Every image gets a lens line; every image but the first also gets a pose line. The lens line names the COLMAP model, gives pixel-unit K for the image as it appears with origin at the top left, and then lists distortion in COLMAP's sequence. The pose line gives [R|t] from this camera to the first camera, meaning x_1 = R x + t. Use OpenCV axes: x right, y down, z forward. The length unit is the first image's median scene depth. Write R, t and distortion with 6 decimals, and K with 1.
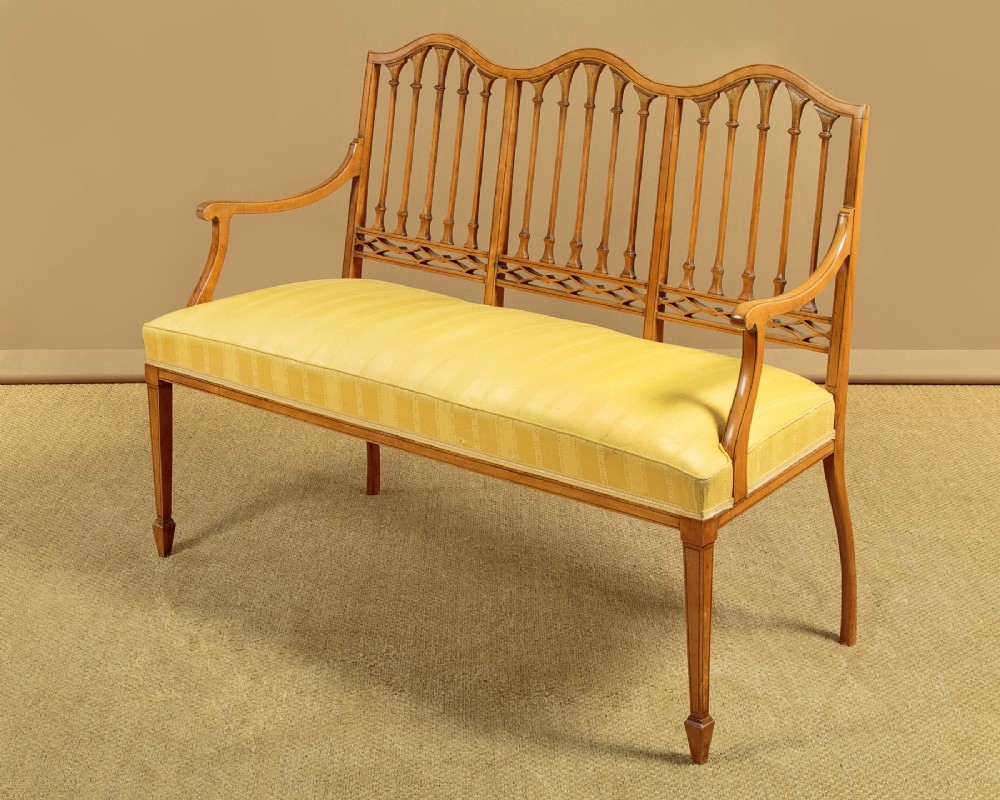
lens RADIAL K [[2540.9, 0, 497.7], [0, 2540.9, 395.3], [0, 0, 1]] dist [0.207375, 0.000000]
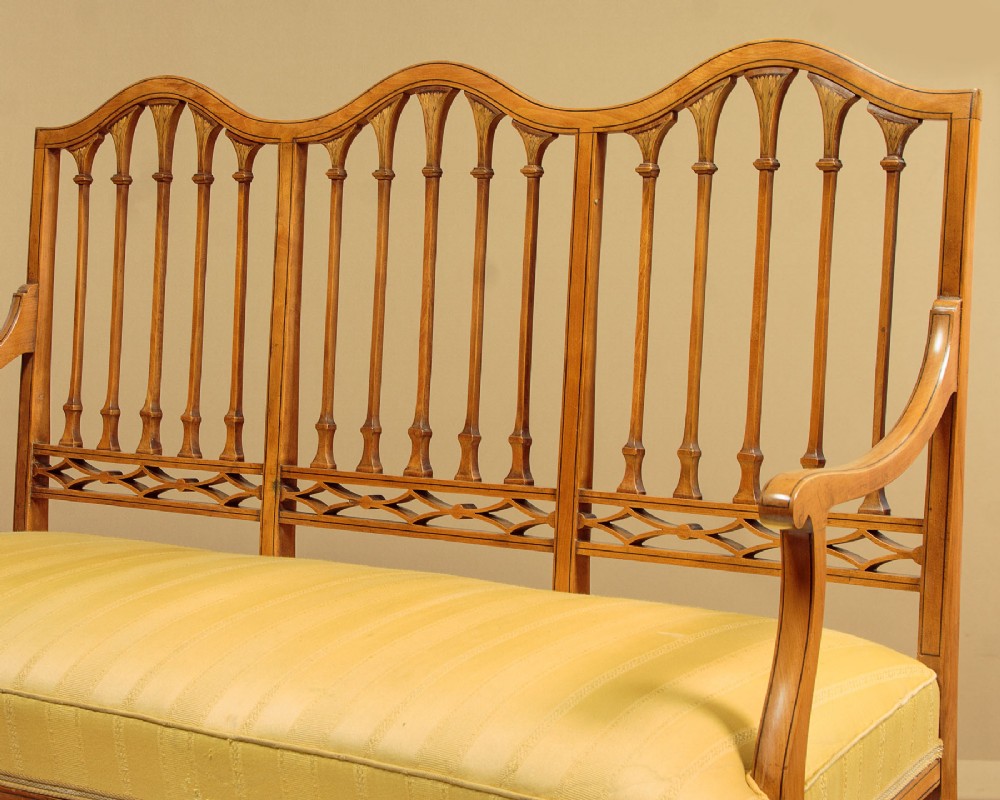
lens RADIAL K [[2540.9, 0, 507.1], [0, 2540.9, 397.8], [0, 0, 1]] dist [0.207375, 0.000000]
pose [[0.995779, -0.047597, 0.078483, 0.006936], [0.058324, 0.988346, -0.140610, 0.012547], [-0.070876, 0.144594, 0.986949, 0.468014]]
